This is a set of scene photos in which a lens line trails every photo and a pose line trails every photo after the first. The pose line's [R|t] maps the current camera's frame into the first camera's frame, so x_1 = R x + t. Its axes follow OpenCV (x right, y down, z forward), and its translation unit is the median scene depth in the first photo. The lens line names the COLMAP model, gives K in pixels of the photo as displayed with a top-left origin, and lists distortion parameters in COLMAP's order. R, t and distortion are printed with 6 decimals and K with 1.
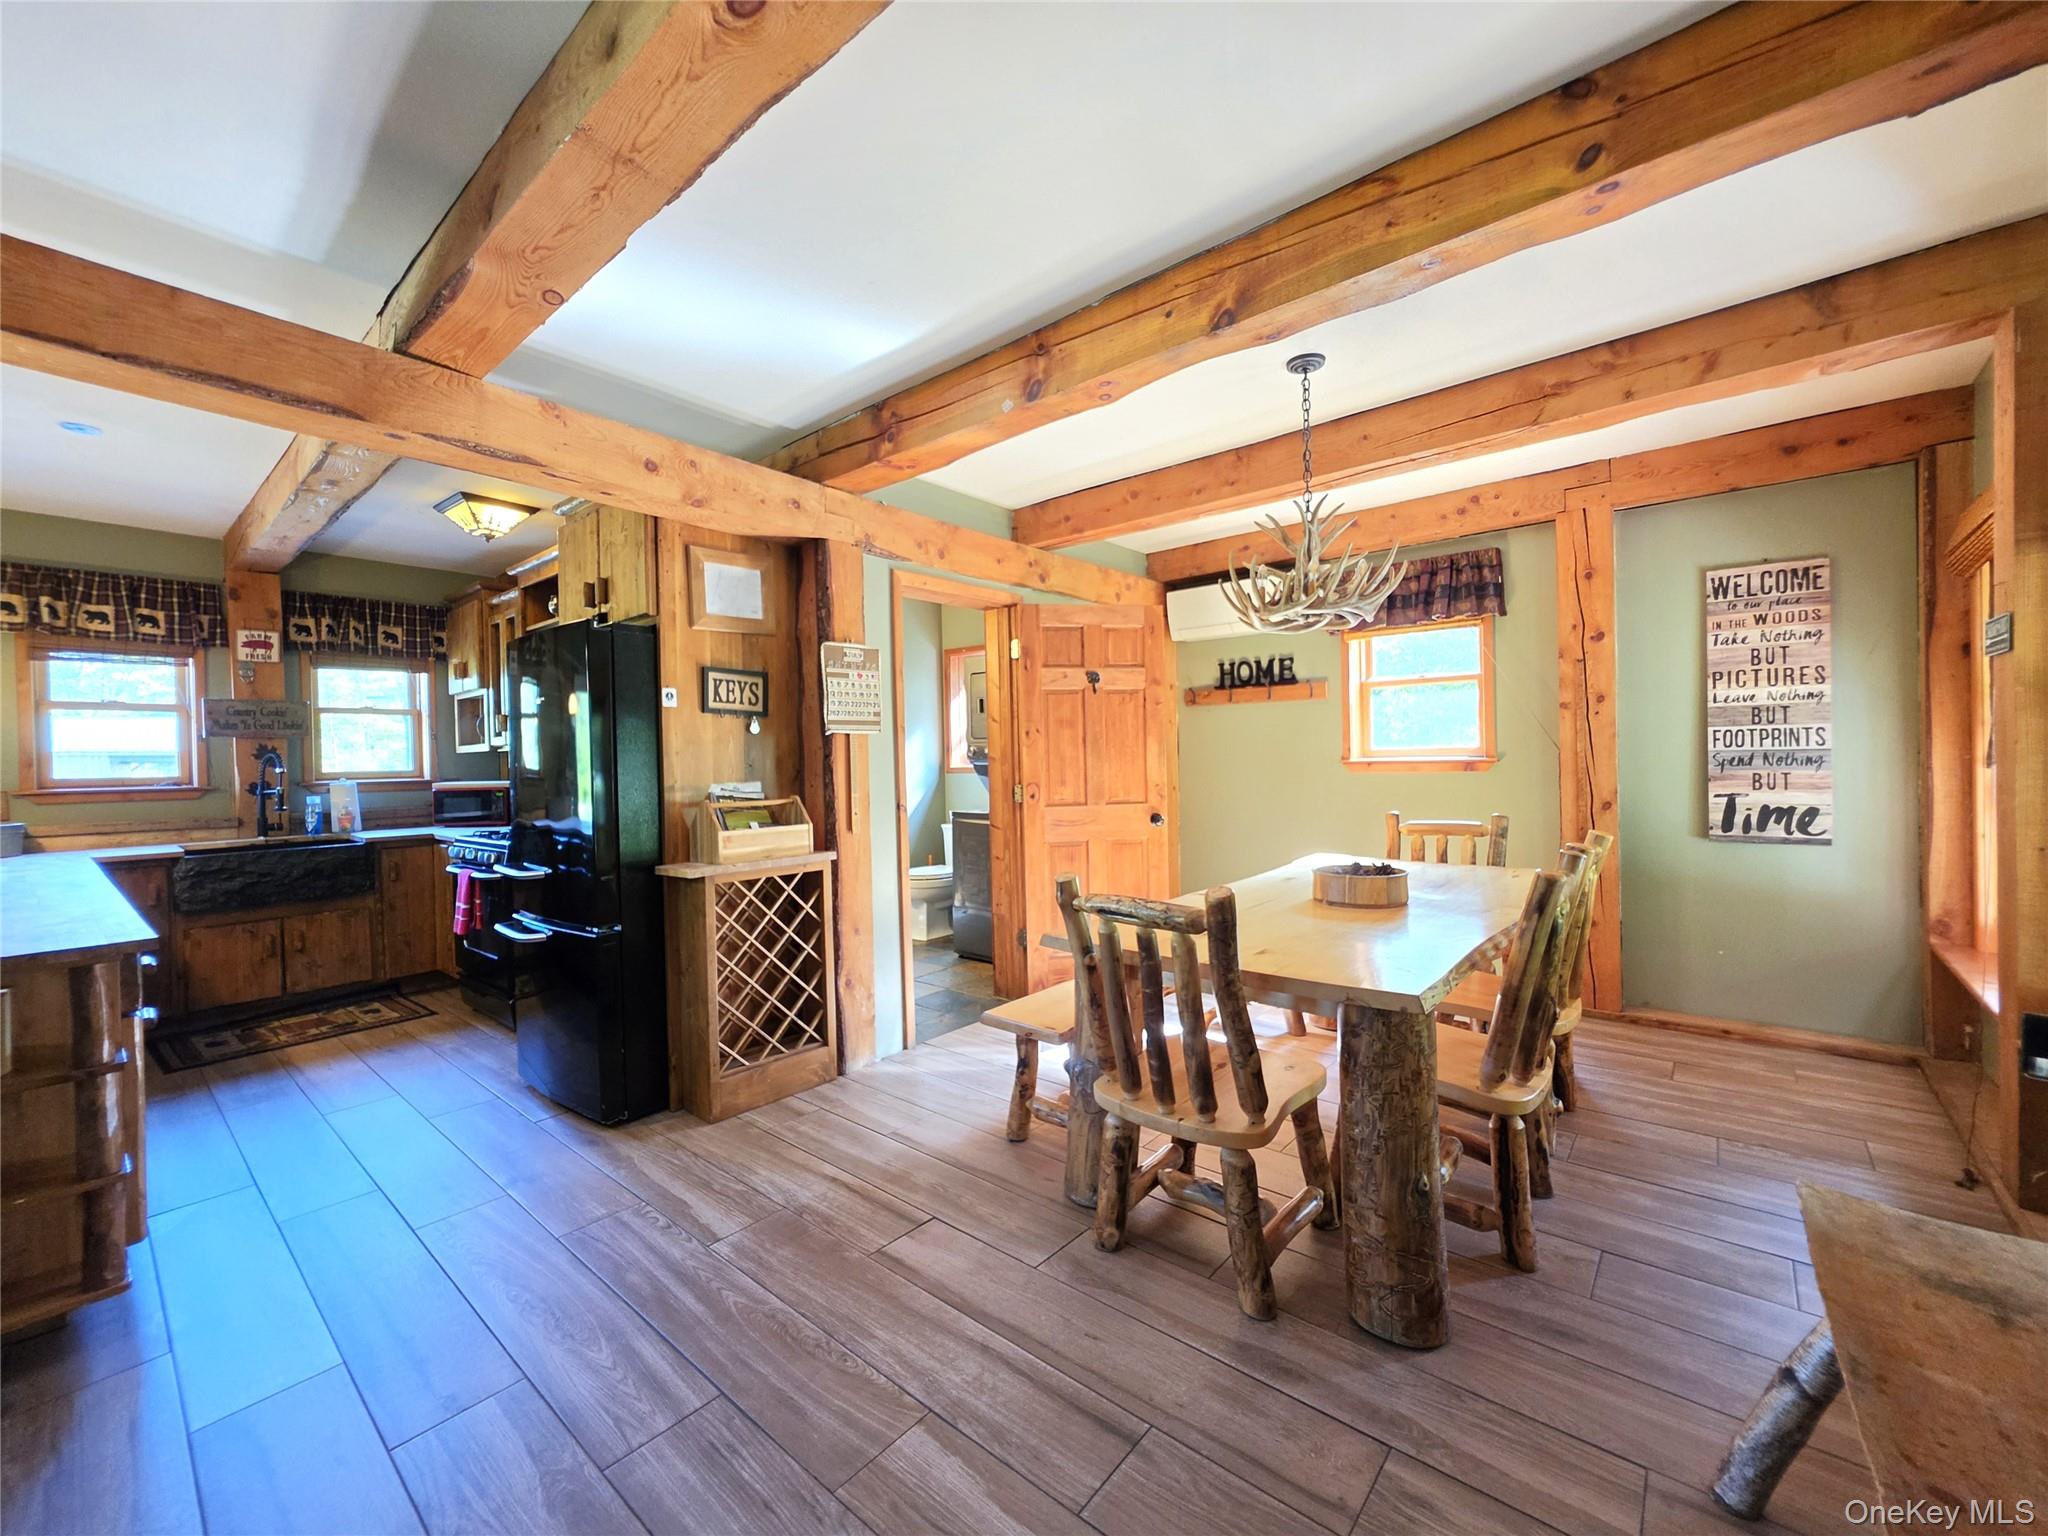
lens RADIAL K [[824.3, 0, 1031.4], [0, 824.3, 770.8], [0, 0, 1]] dist [-0.001854, 0.000405]
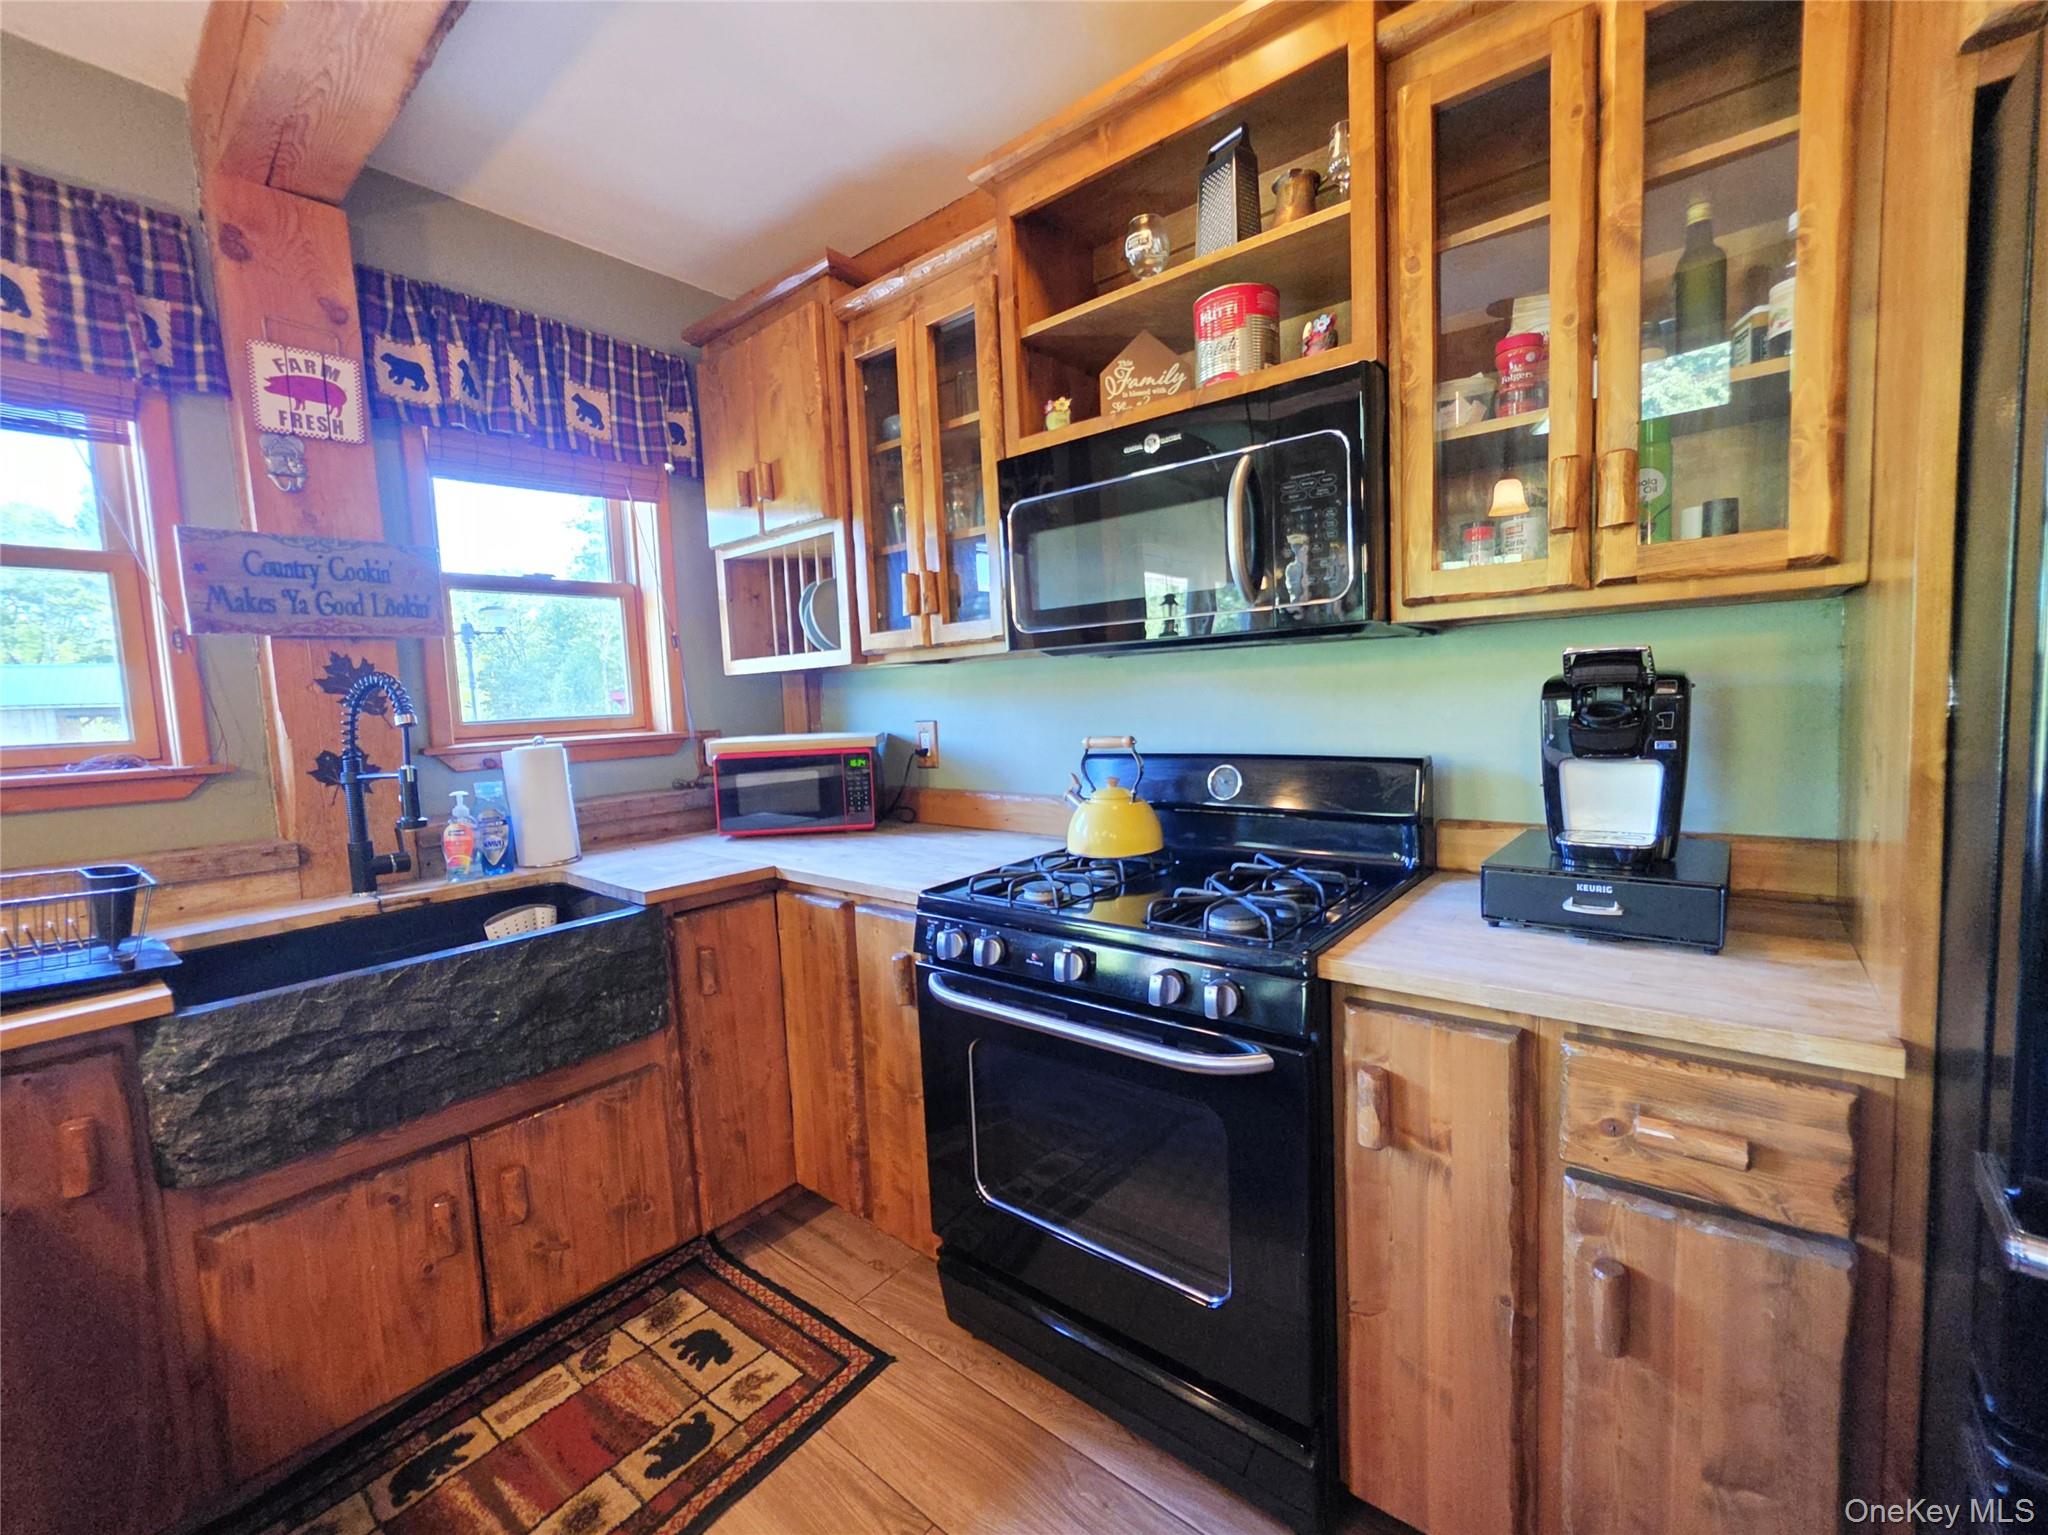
lens RADIAL K [[824.3, 0, 1018.5], [0, 824.3, 763.7], [0, 0, 1]] dist [-0.001854, 0.000405]
pose [[0.999586, -0.023614, 0.016422, -0.623893], [0.022355, 0.997077, 0.073058, -0.001967], [-0.018099, -0.072661, 0.997192, 0.604743]]
